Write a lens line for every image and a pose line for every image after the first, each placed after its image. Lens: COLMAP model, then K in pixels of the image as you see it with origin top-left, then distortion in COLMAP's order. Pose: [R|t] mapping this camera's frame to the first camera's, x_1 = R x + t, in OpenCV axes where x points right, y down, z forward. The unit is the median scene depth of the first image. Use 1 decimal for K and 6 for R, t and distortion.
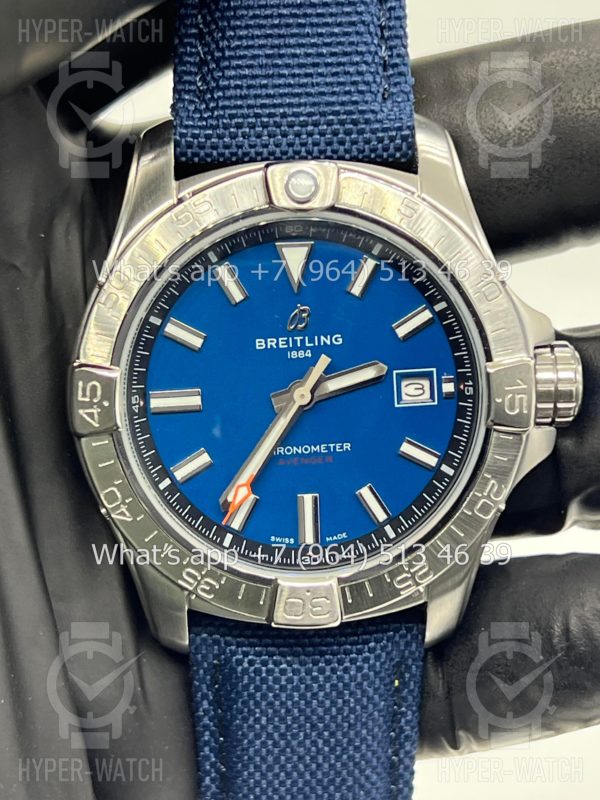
lens RADIAL K [[1796.3, 0, 300.0], [0, 1796.3, 400.0], [0, 0, 1]] dist [0.235682, 0.141328]
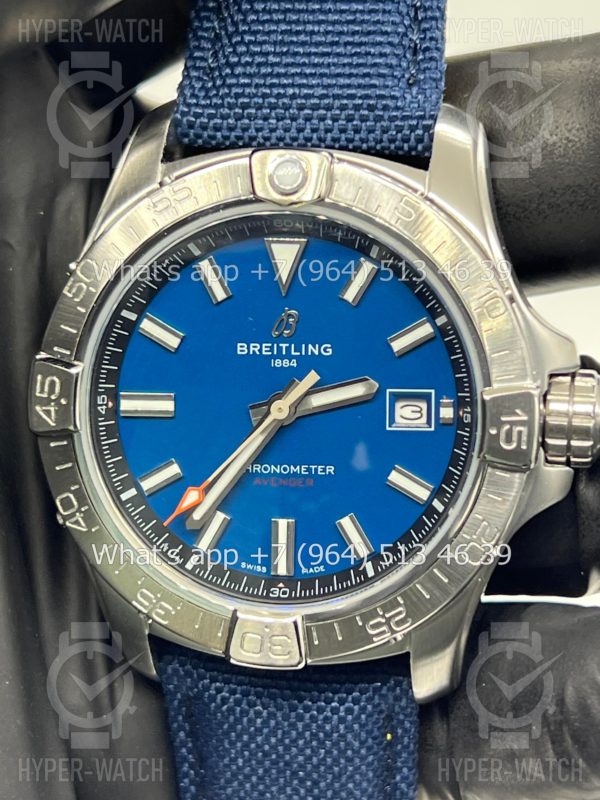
lens RADIAL K [[1796.3, 0, 300.0], [0, 1796.3, 400.0], [0, 0, 1]] dist [0.235682, 0.141328]
pose [[0.977391, 0.074774, -0.197778, 0.186723], [-0.075960, 0.997110, 0.001596, -0.009129], [0.197325, 0.013463, 0.980246, 0.119653]]
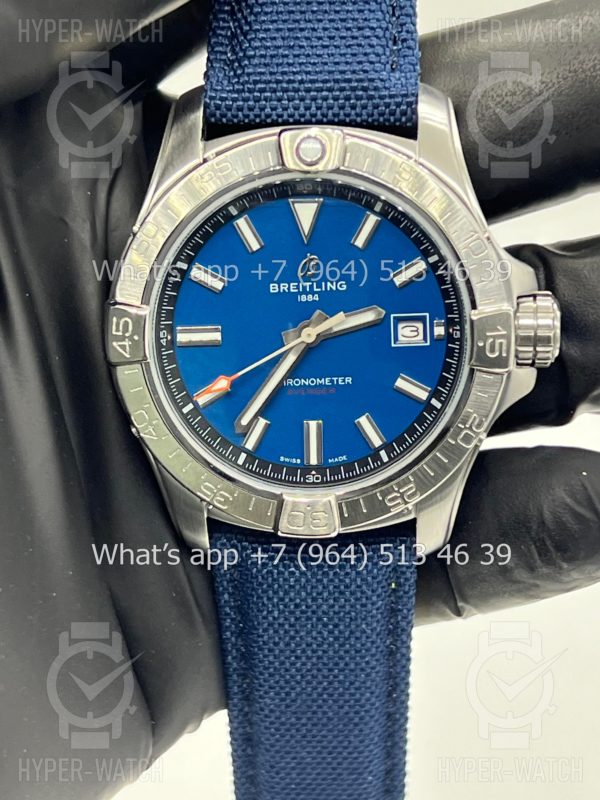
lens RADIAL K [[1796.3, 0, 300.0], [0, 1796.3, 400.0], [0, 0, 1]] dist [0.235682, 0.141328]
pose [[0.996387, 0.030581, -0.079236, 0.086298], [-0.025655, 0.997717, 0.062464, -0.031868], [0.080966, -0.060206, 0.994897, -0.132794]]
